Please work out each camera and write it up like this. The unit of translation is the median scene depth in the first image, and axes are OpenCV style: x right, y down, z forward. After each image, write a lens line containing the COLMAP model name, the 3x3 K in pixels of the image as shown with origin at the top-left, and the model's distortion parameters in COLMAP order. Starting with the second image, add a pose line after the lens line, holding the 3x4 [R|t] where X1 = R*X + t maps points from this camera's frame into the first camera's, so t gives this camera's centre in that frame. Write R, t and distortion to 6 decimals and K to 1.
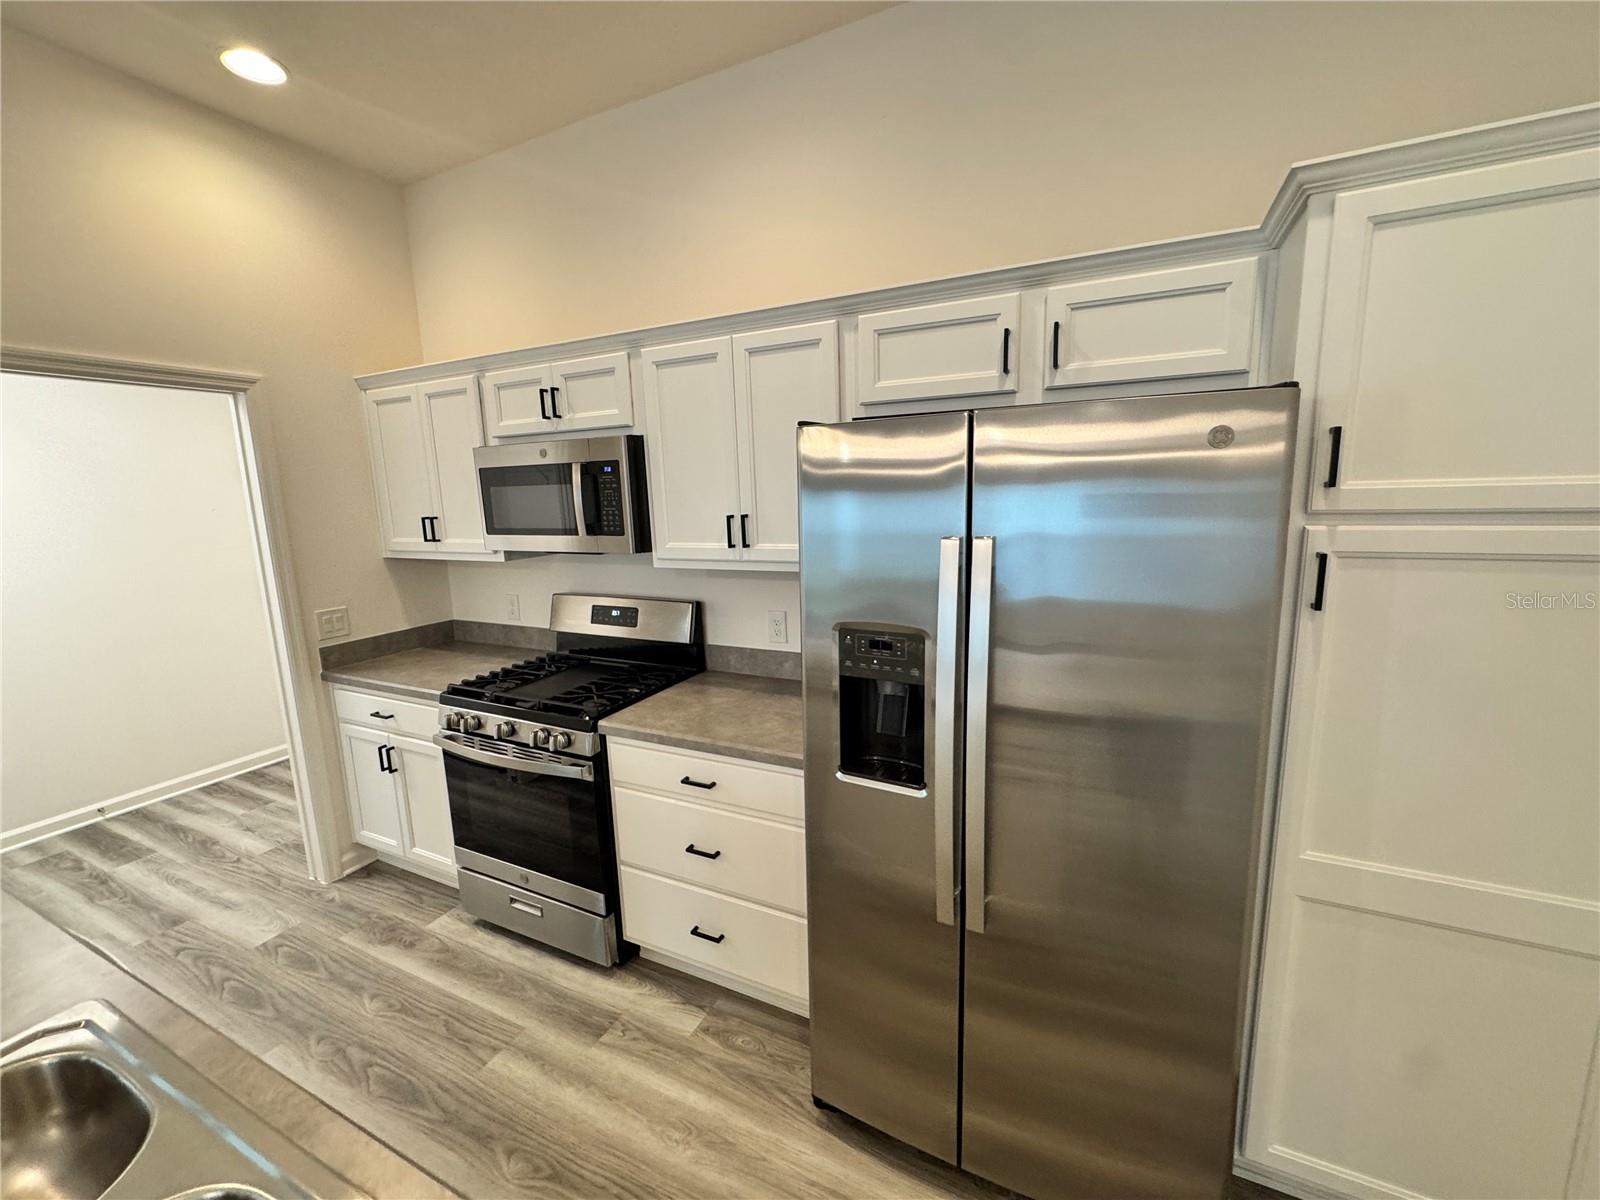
lens RADIAL K [[645.9, 0, 797.7], [0, 645.9, 595.5], [0, 0, 1]] dist [-0.000255, -0.000021]
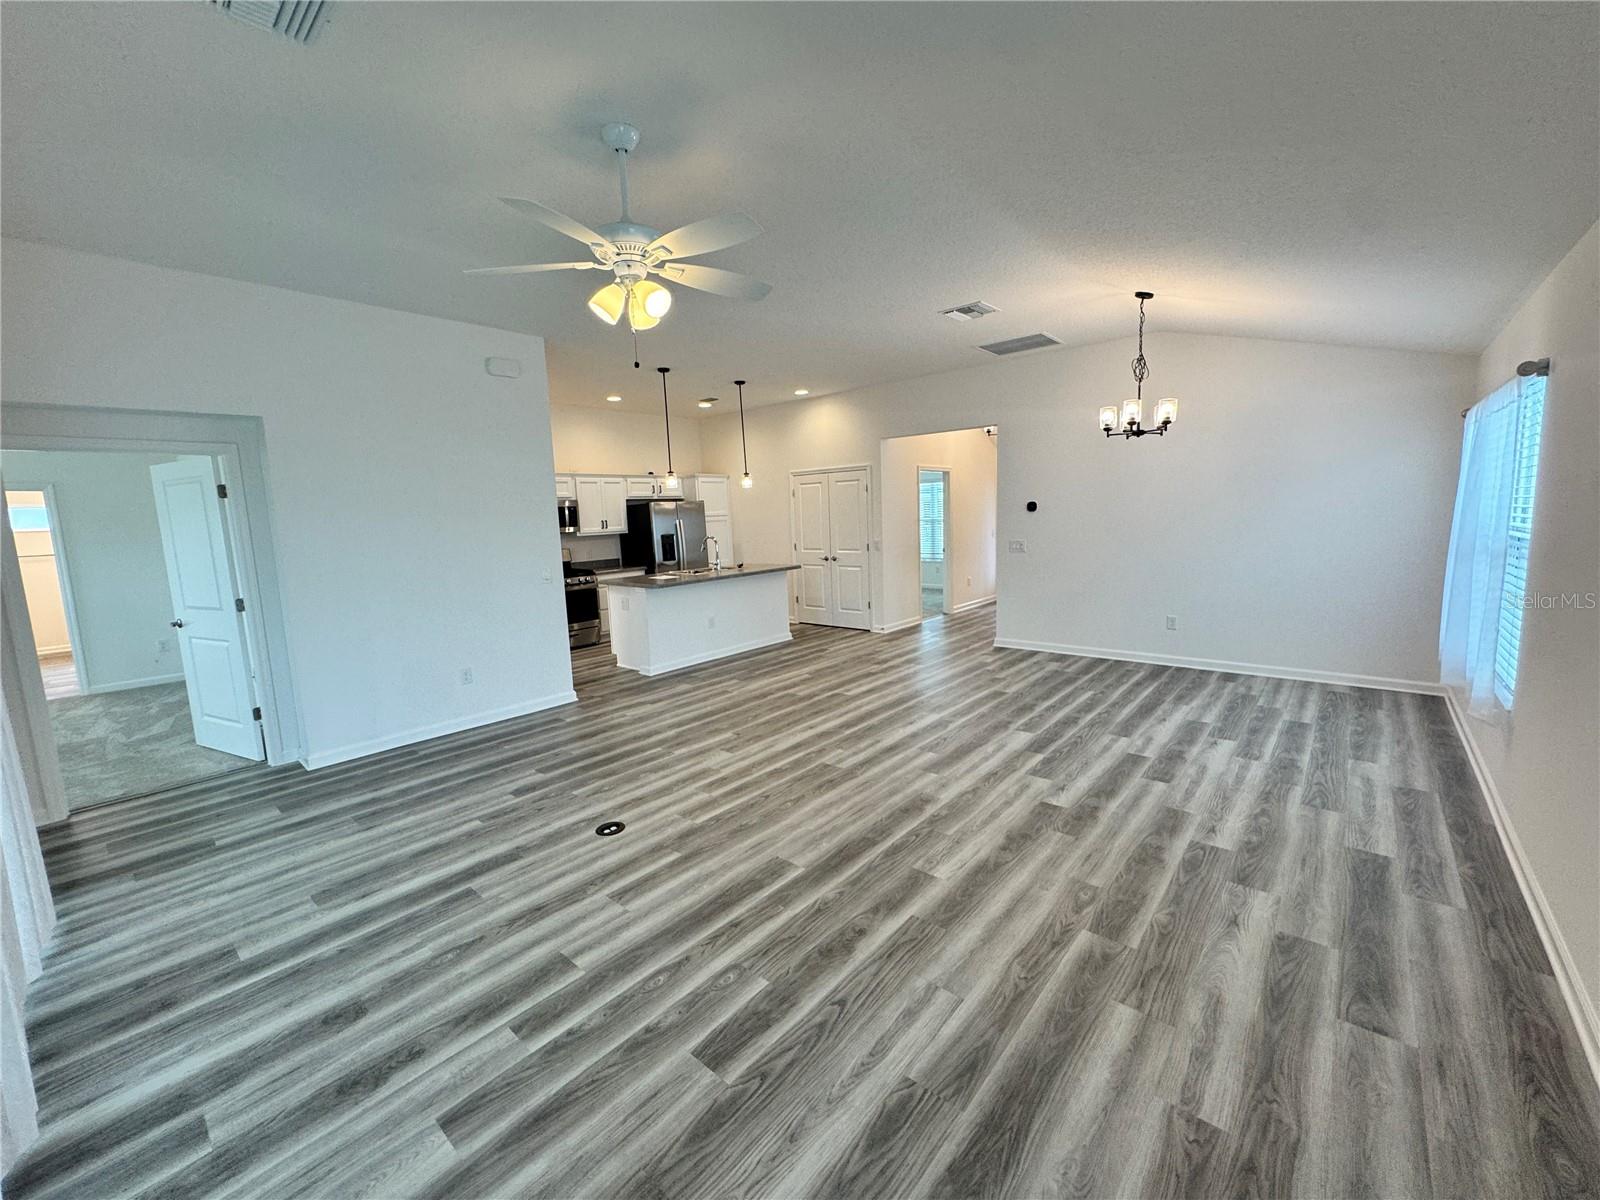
lens RADIAL K [[644.9, 0, 794.9], [0, 644.9, 601.5], [0, 0, 1]] dist [-0.001234, -0.000109]
pose [[0.264425, -0.110623, 0.958041, -3.709846], [0.190136, 0.979882, 0.060666, 0.357222], [-0.945477, 0.166117, 0.280139, -1.195842]]
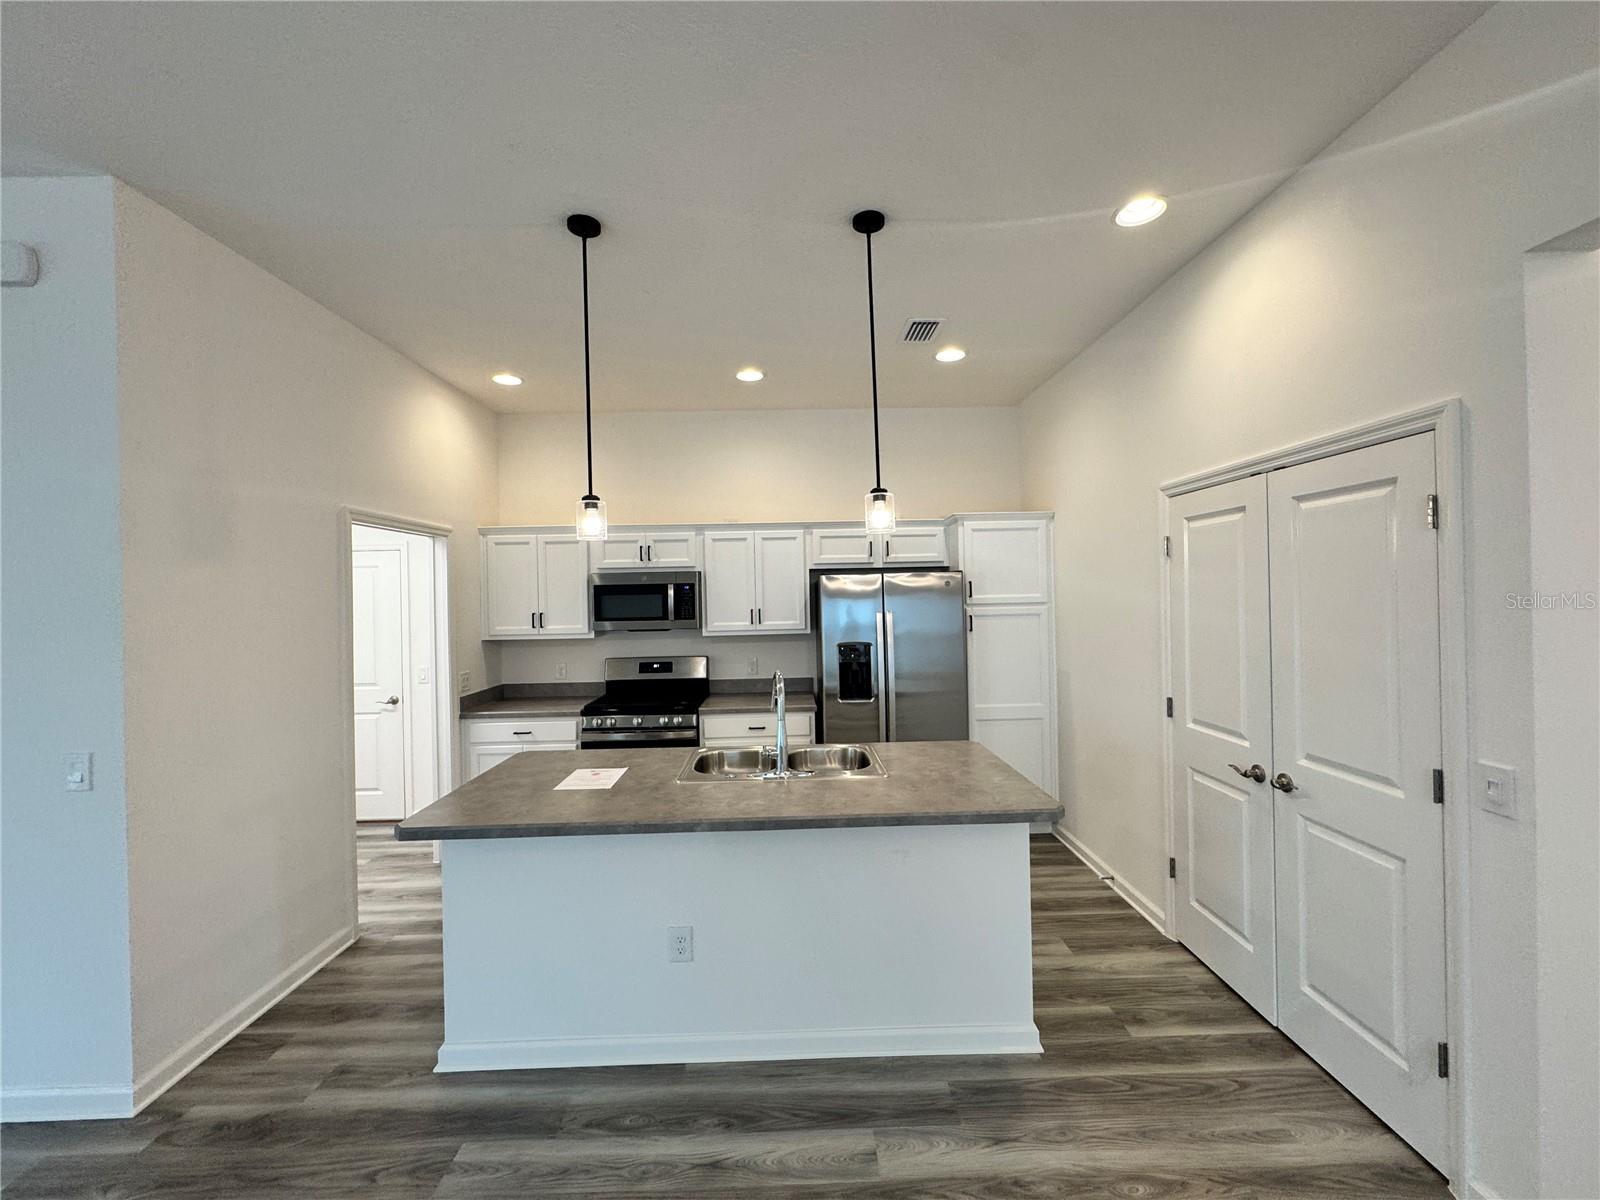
lens RADIAL K [[644.9, 0, 794.9], [0, 644.9, 601.5], [0, 0, 1]] dist [-0.001234, -0.000109]
pose [[0.892015, 0.007434, 0.451945, -0.951736], [0.068958, 0.985922, -0.152322, 0.190730], [-0.446715, 0.167039, 0.878945, -0.977488]]
